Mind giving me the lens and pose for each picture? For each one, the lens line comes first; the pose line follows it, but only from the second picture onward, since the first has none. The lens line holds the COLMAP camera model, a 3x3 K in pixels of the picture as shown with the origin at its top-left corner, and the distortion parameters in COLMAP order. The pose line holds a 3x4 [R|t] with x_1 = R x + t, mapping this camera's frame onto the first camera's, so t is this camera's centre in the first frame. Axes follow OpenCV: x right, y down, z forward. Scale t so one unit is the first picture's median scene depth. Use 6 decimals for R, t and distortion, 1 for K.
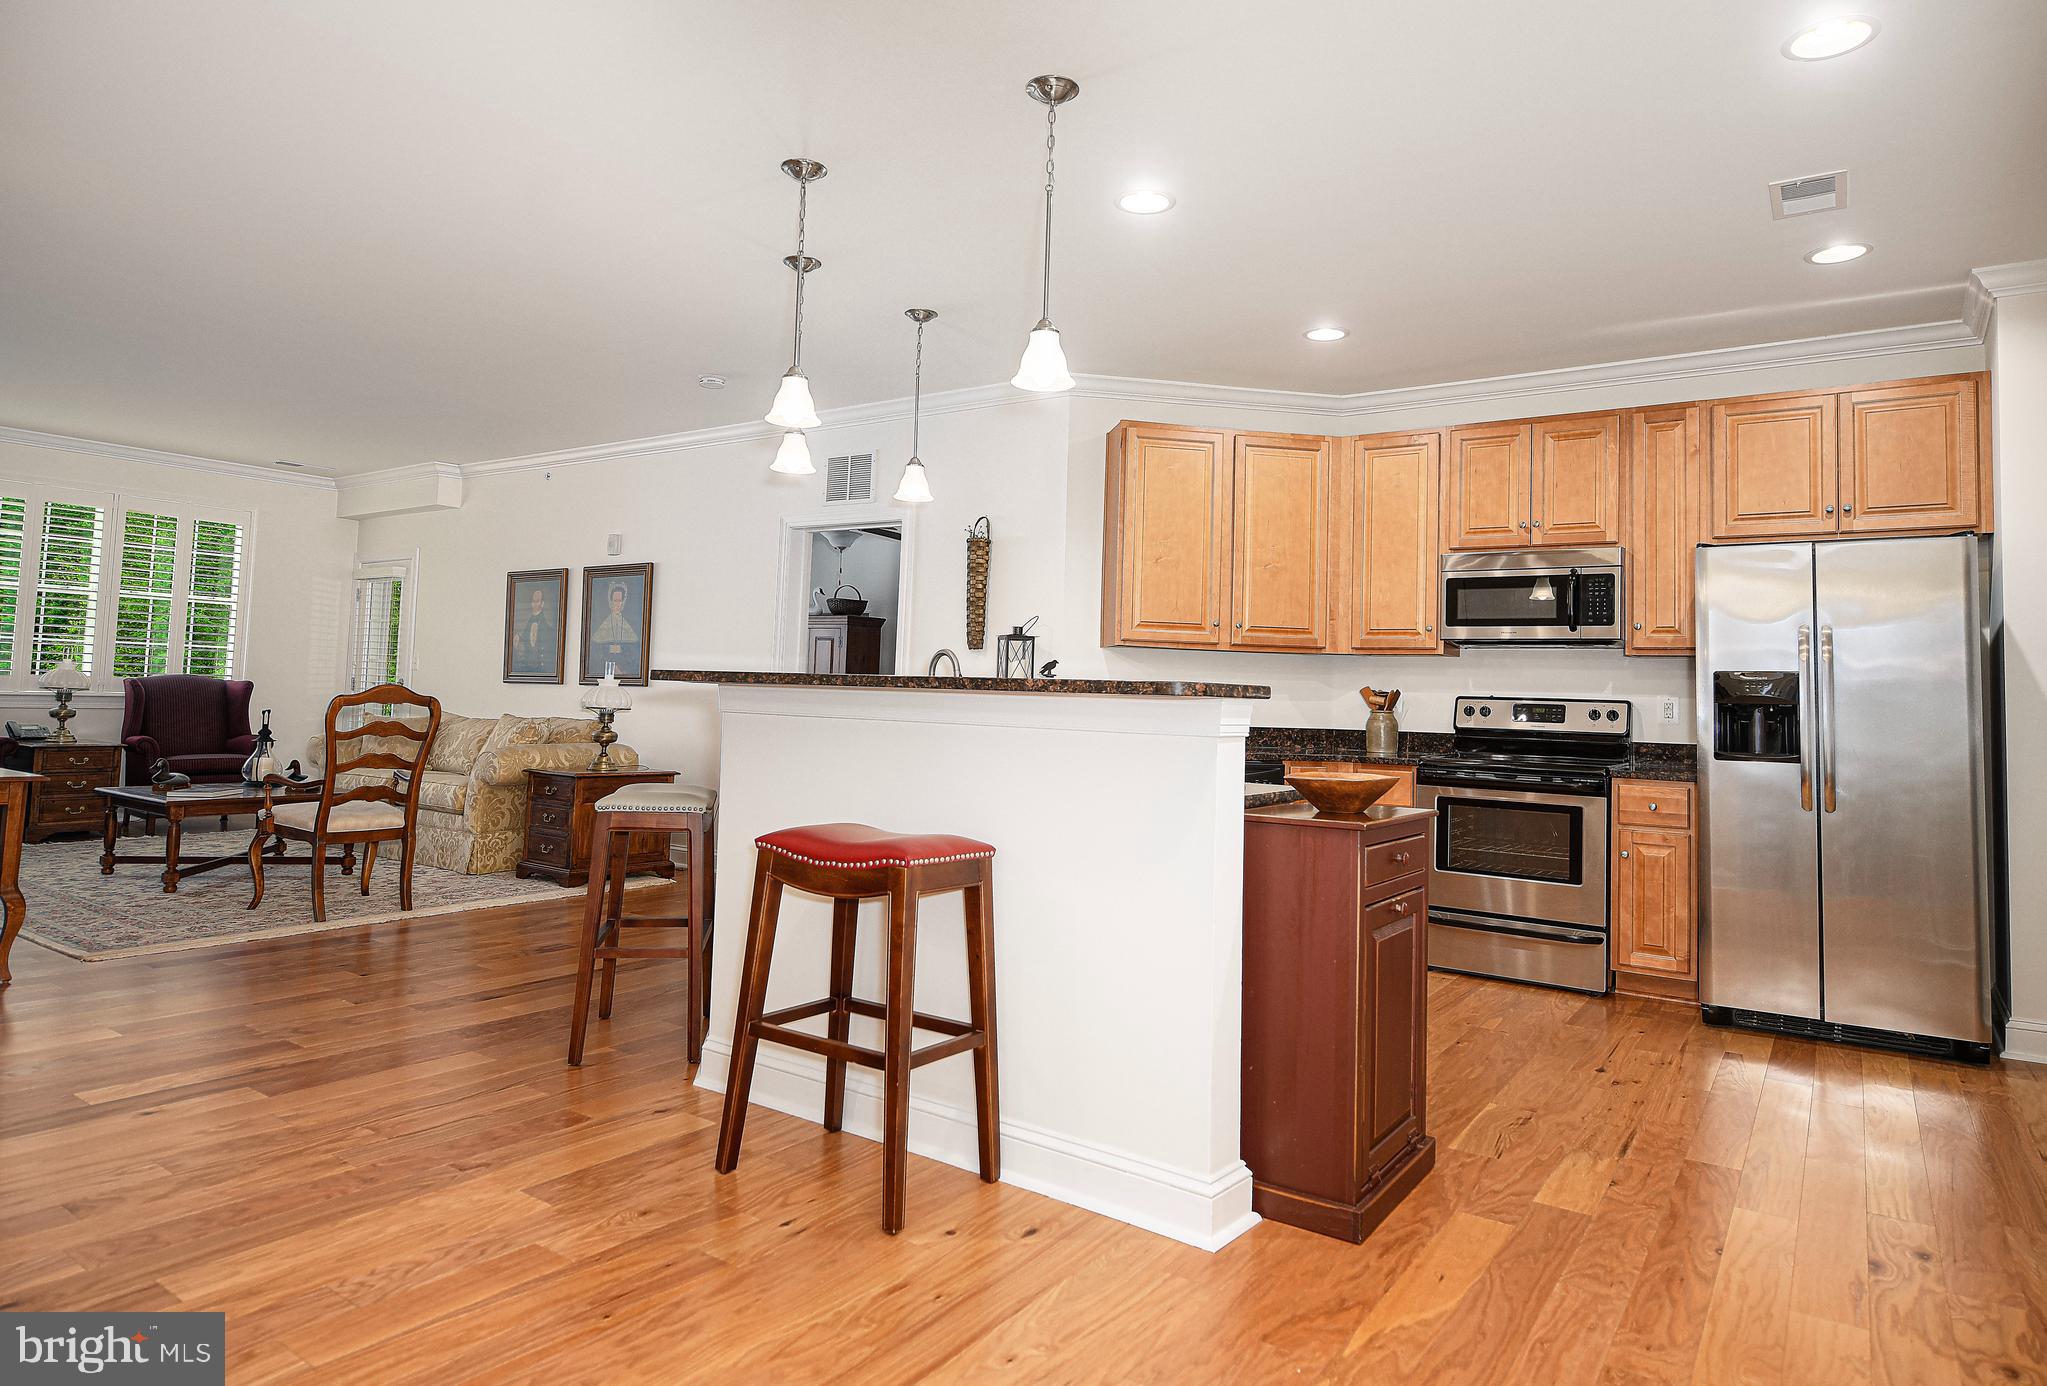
lens RADIAL K [[1174.1, 0, 1059.6], [0, 1174.1, 636.9], [0, 0, 1]] dist [-0.005604, -0.003444]
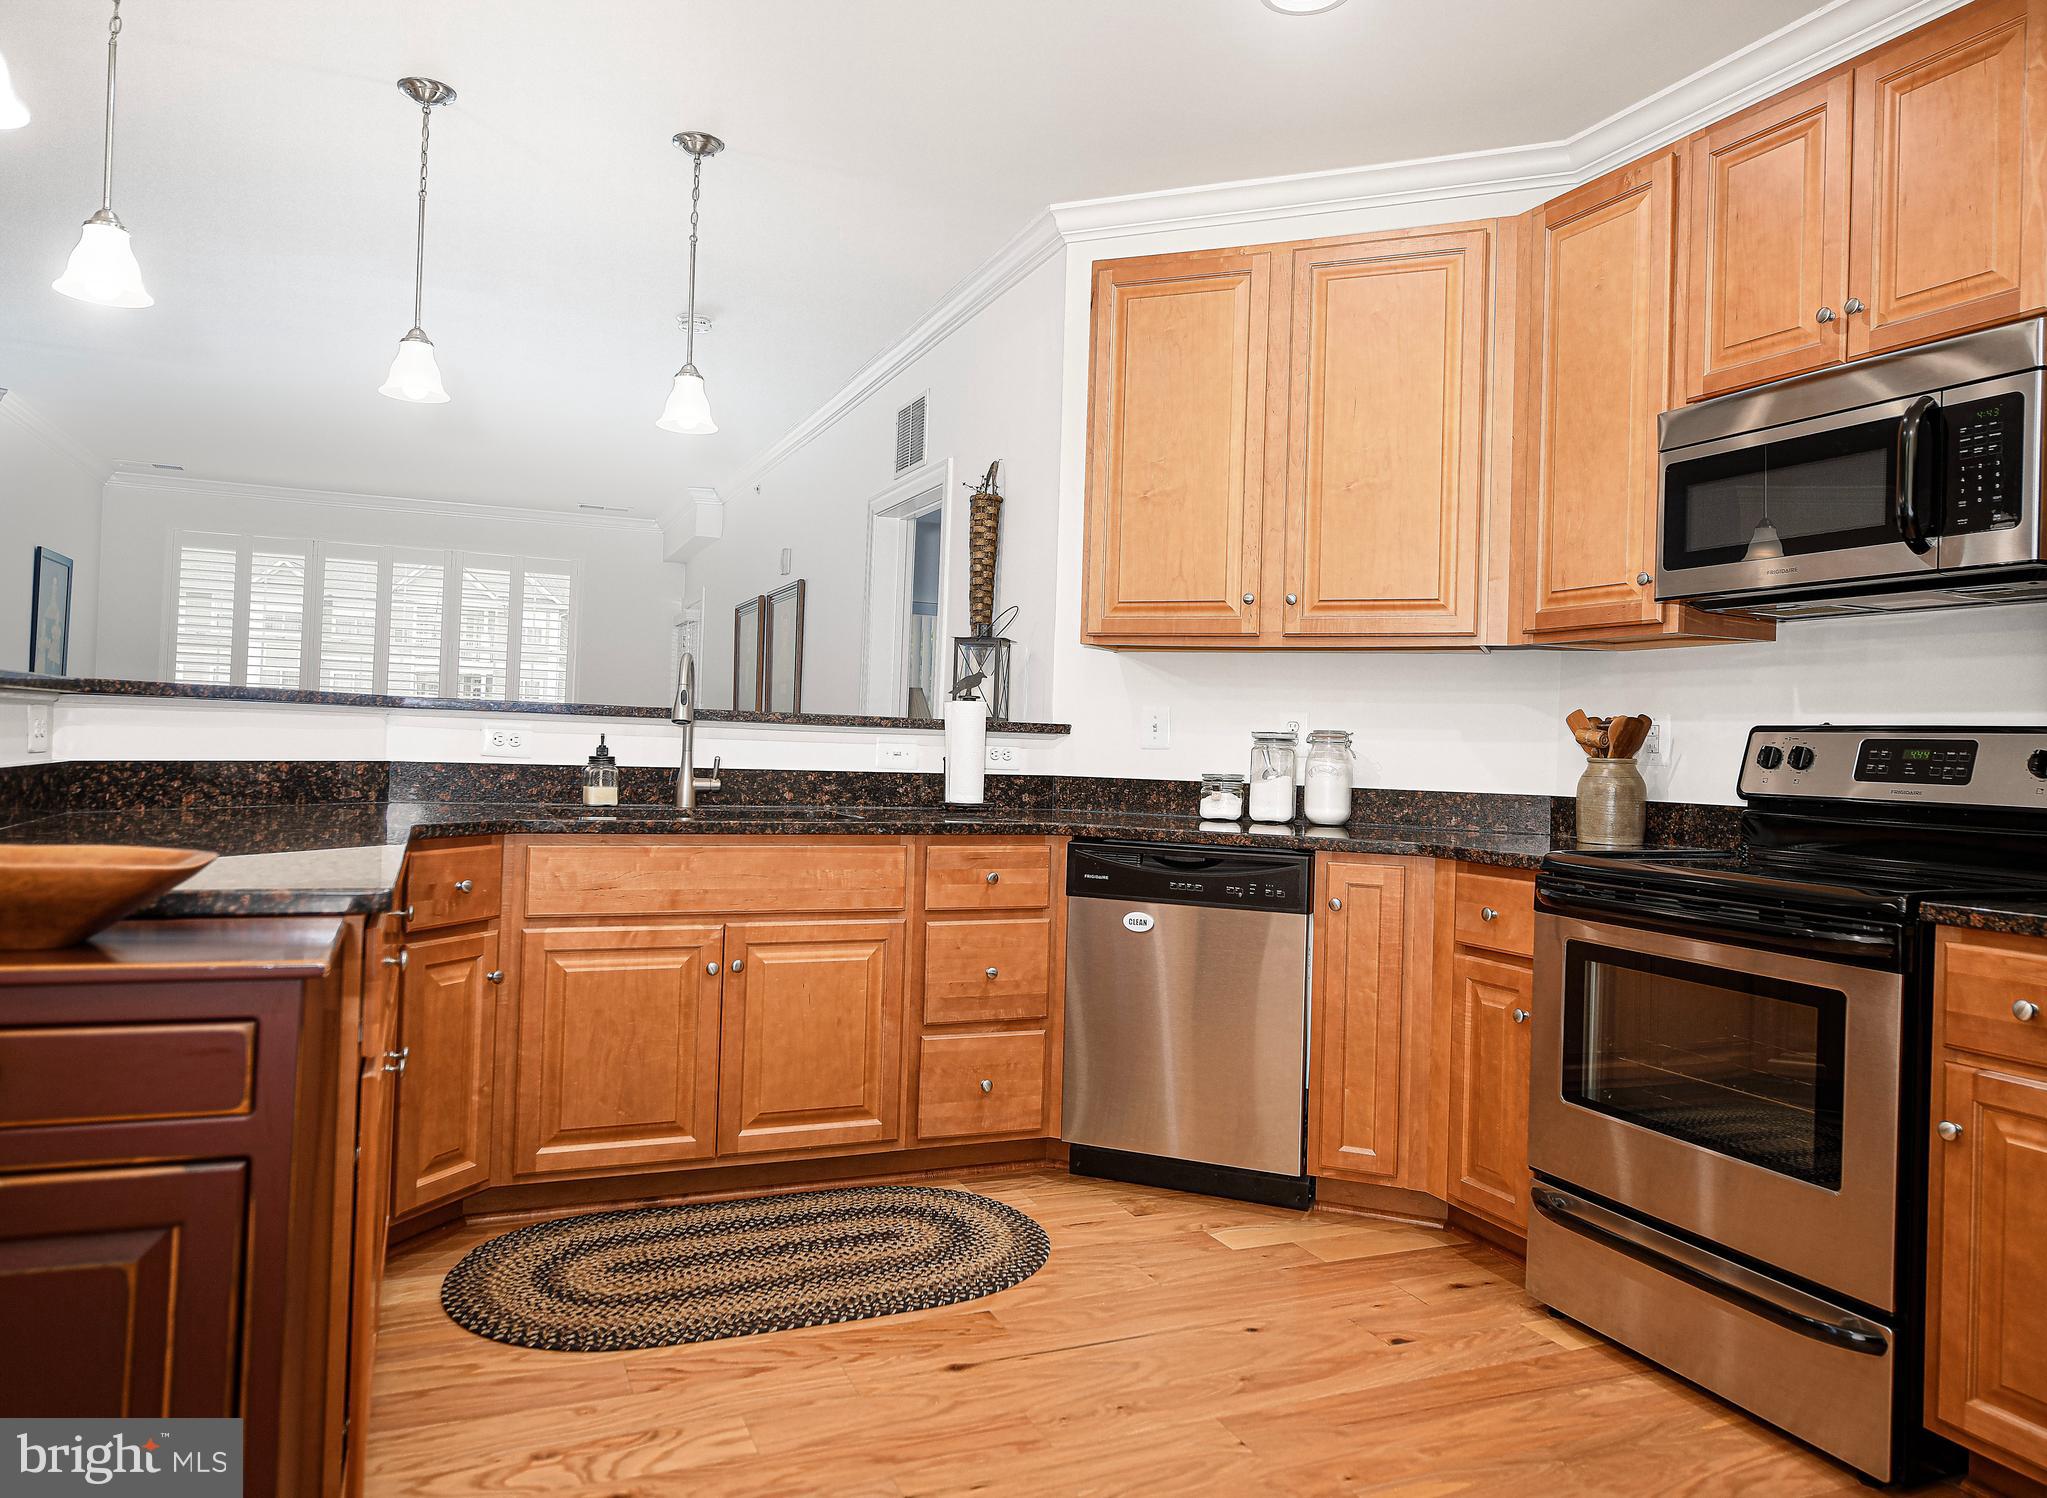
lens RADIAL K [[1378.1, 0, 1020.5], [0, 1378.1, 721.6], [0, 0, 1]] dist [-0.002658, -0.001363]
pose [[0.837739, -0.011992, -0.545939, 0.400470], [0.020913, 0.999730, 0.010130, 0.038151], [0.545671, -0.019904, 0.837763, 0.401810]]
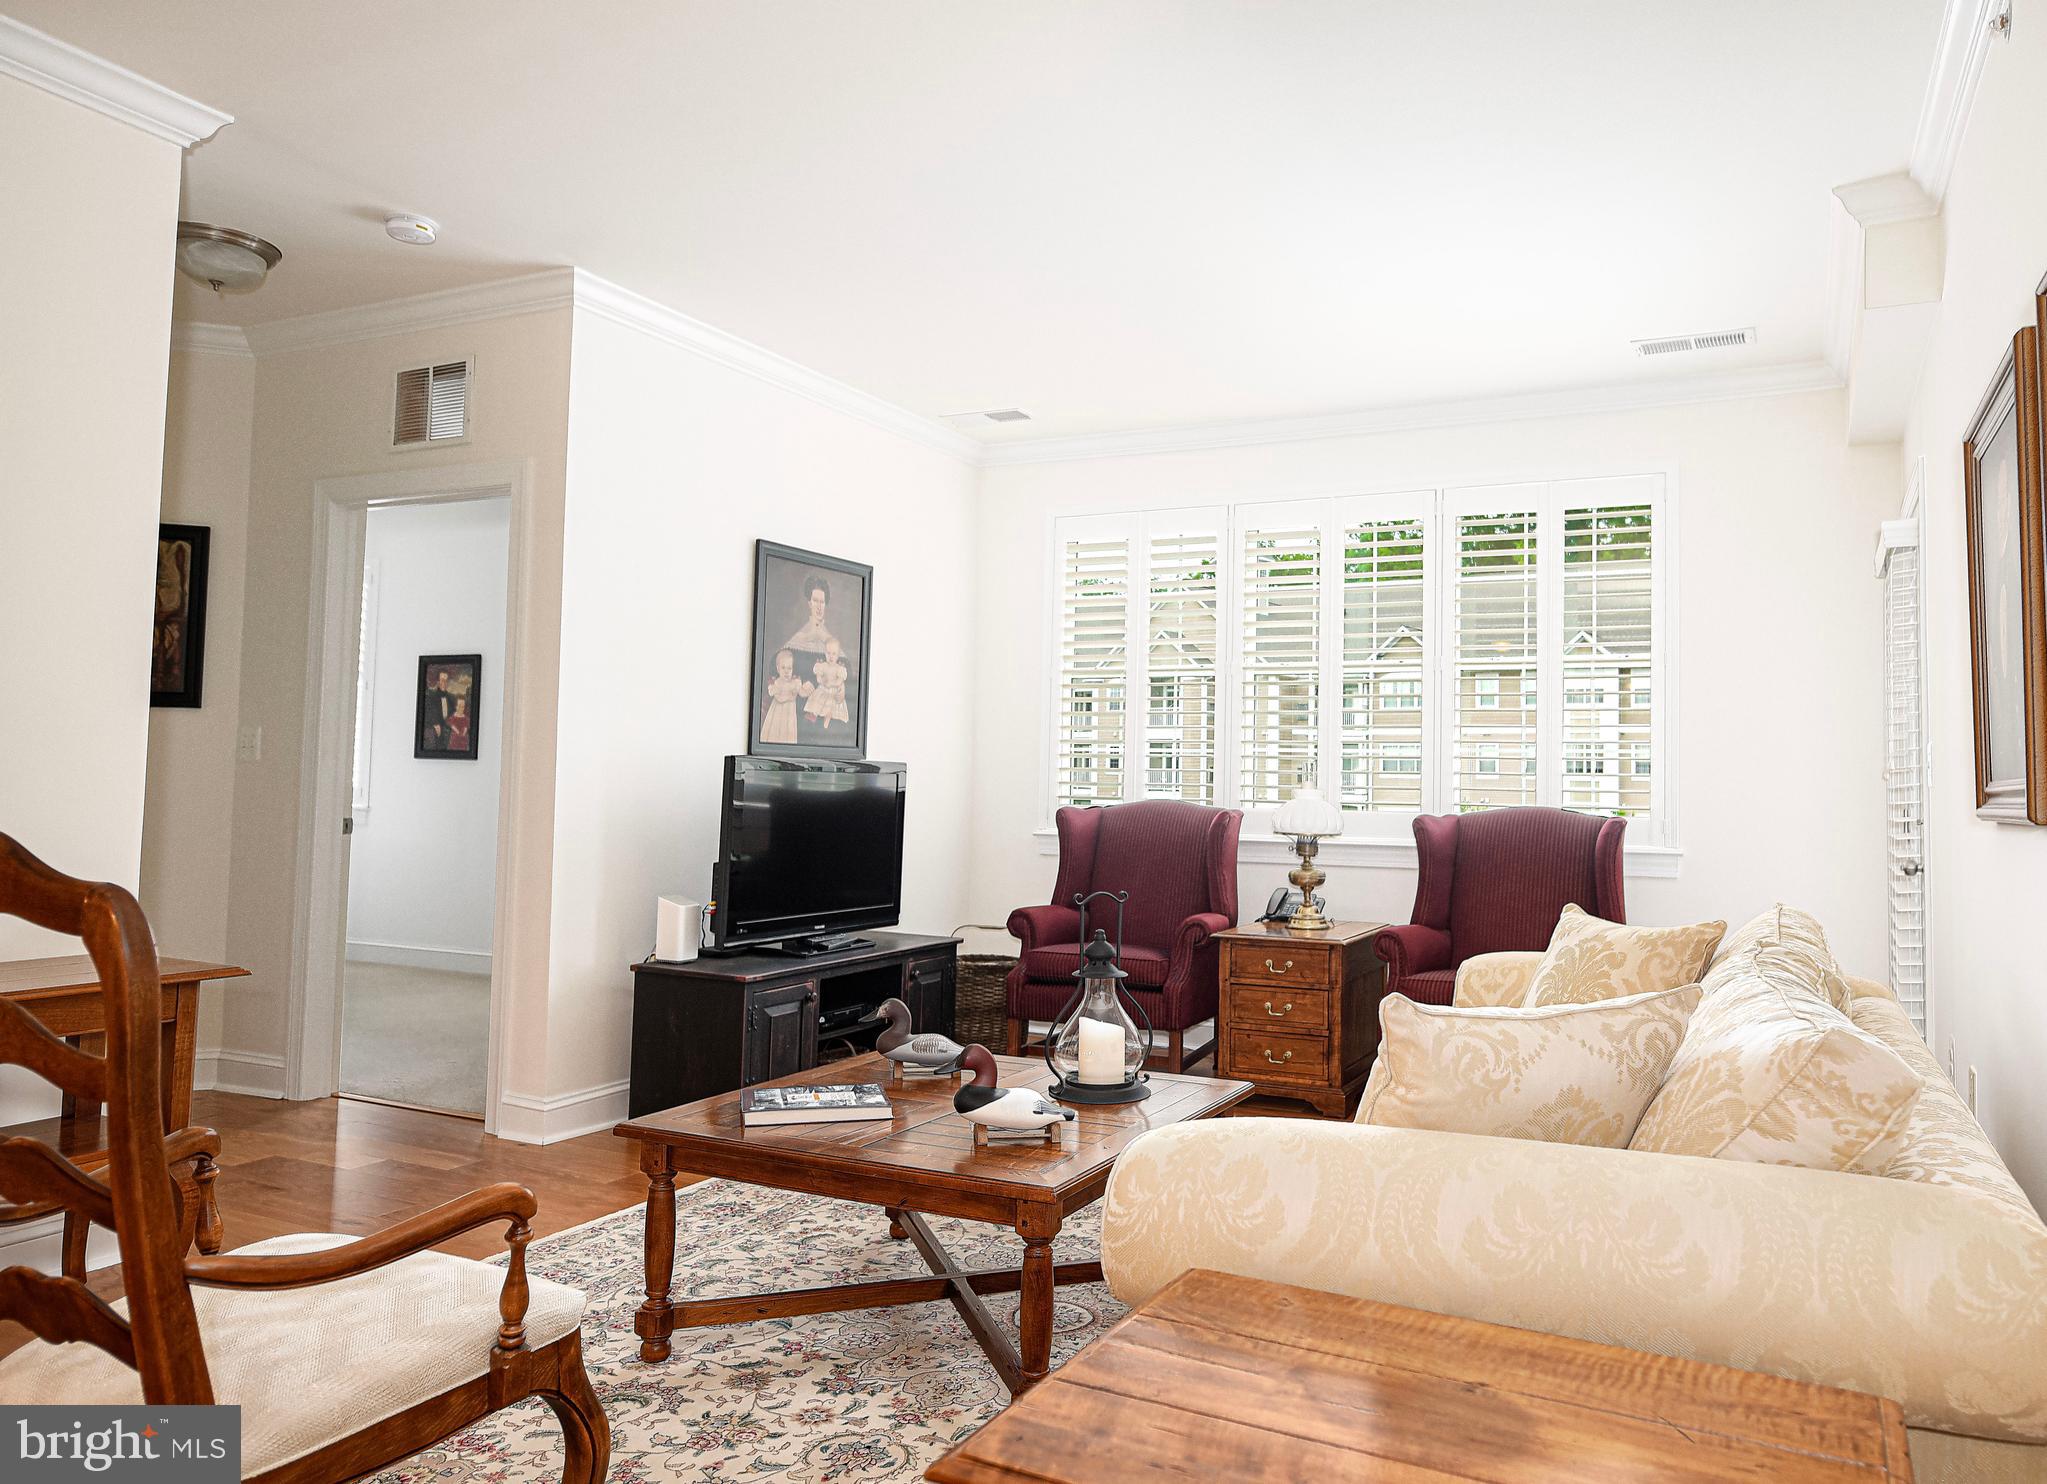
lens RADIAL K [[1408.3, 0, 1166.2], [0, 1408.3, 712.3], [0, 0, 1]] dist [-0.001891, -0.003764]
pose [[0.180922, -0.079119, -0.980310, -0.266963], [0.039150, 0.996548, -0.073204, 0.046566], [0.982718, -0.025135, 0.183395, 1.141281]]
